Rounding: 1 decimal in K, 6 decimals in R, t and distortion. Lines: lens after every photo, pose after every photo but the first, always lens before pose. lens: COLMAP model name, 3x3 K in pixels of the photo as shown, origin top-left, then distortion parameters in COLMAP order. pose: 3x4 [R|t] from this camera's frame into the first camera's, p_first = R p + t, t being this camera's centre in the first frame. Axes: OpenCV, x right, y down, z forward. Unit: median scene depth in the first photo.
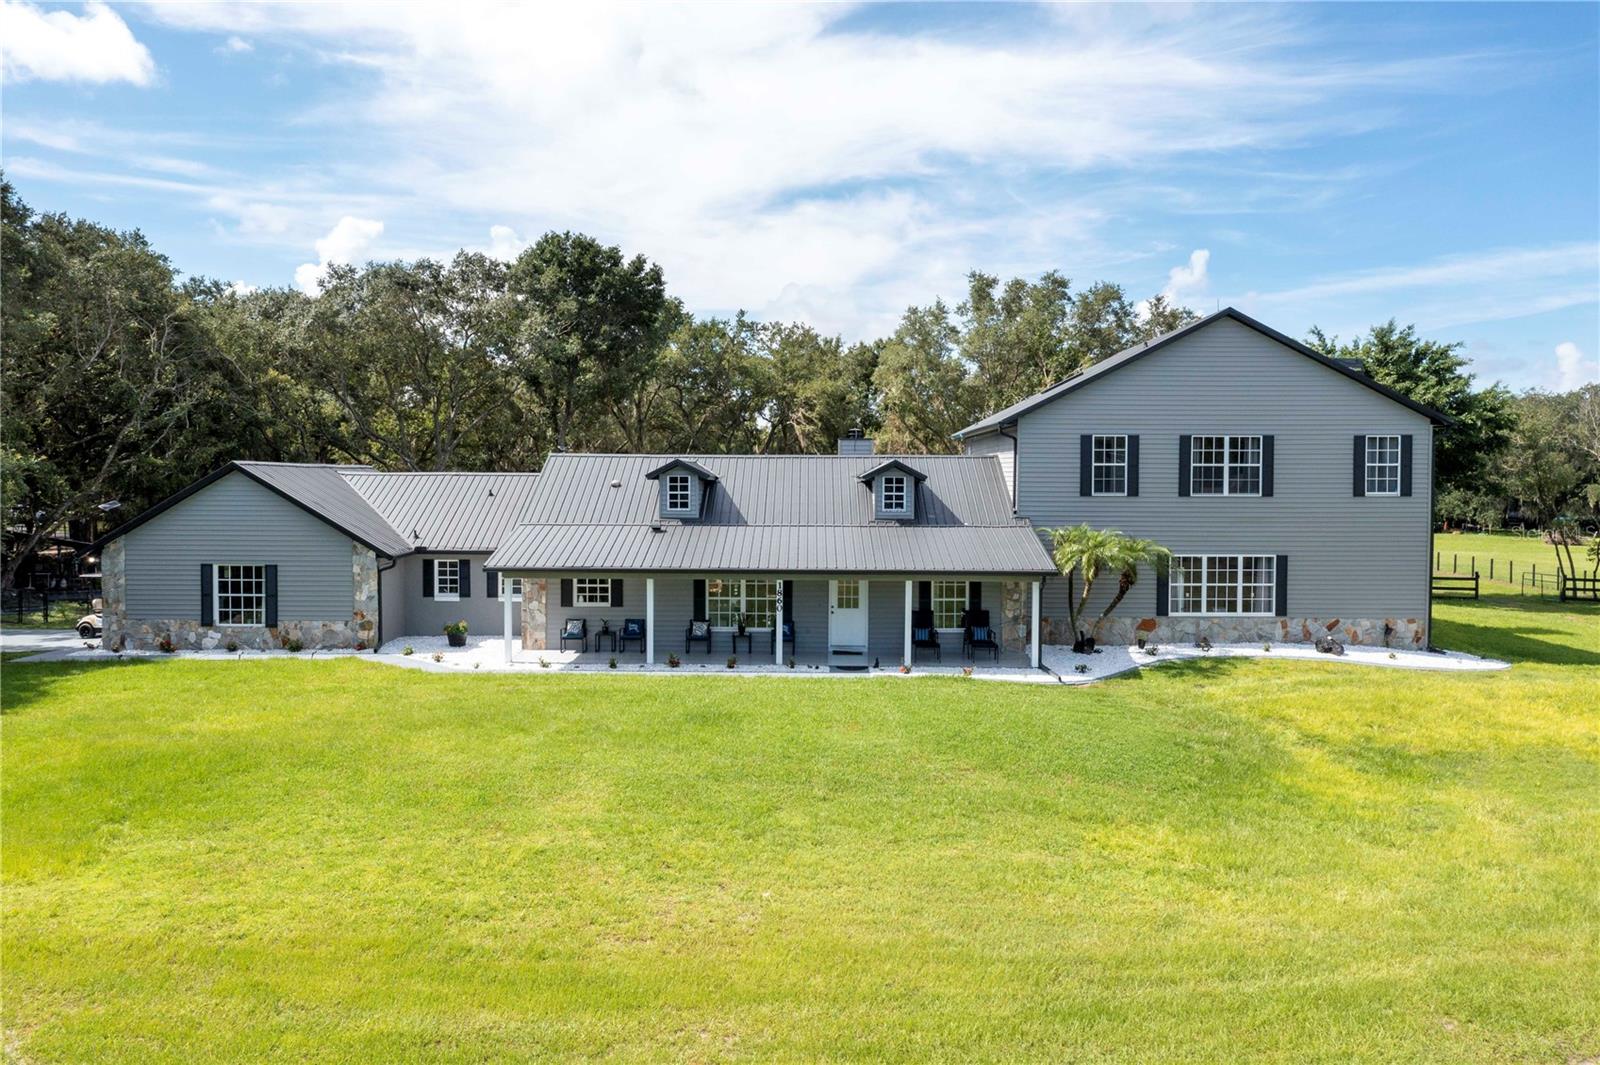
lens RADIAL K [[1265.3, 0, 800.0], [0, 1265.3, 532.5], [0, 0, 1]] dist [-0.010719, 0.004064]
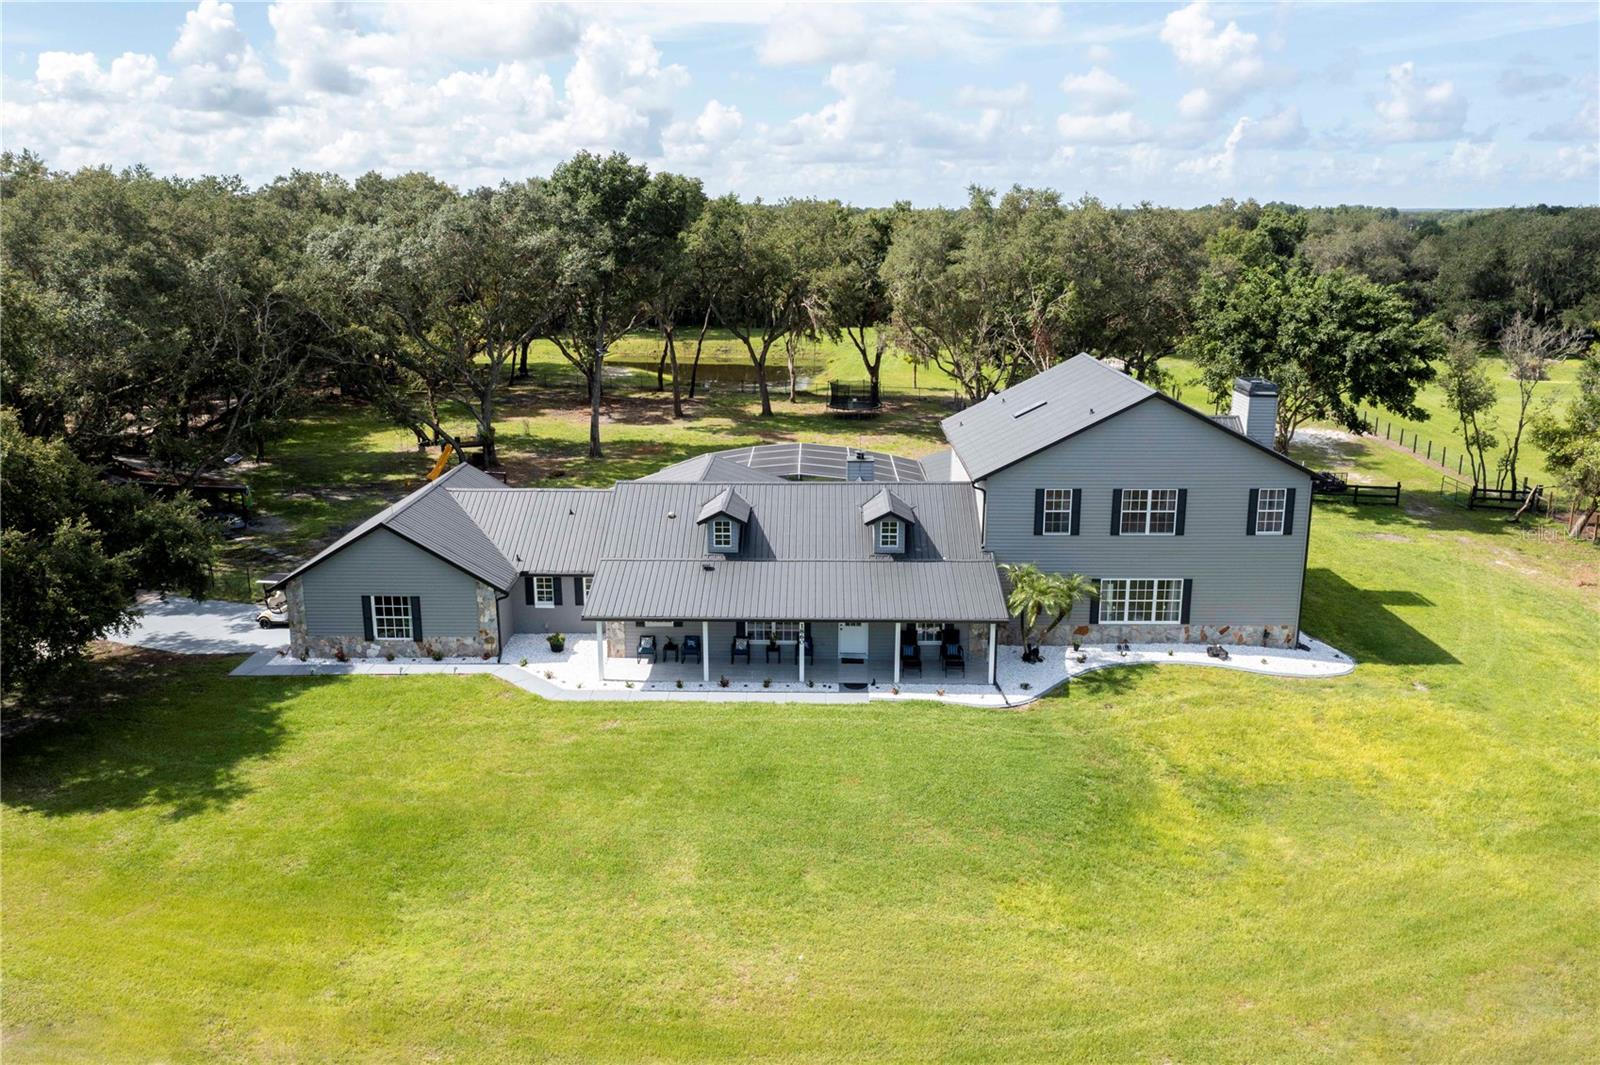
lens RADIAL K [[1265.3, 0, 800.0], [0, 1265.3, 532.5], [0, 0, 1]] dist [-0.010719, 0.004064]
pose [[0.999950, -0.003554, -0.009319, -0.004780], [0.005418, 0.978050, 0.208299, -0.311398], [0.008374, -0.208339, 0.978021, -0.271120]]
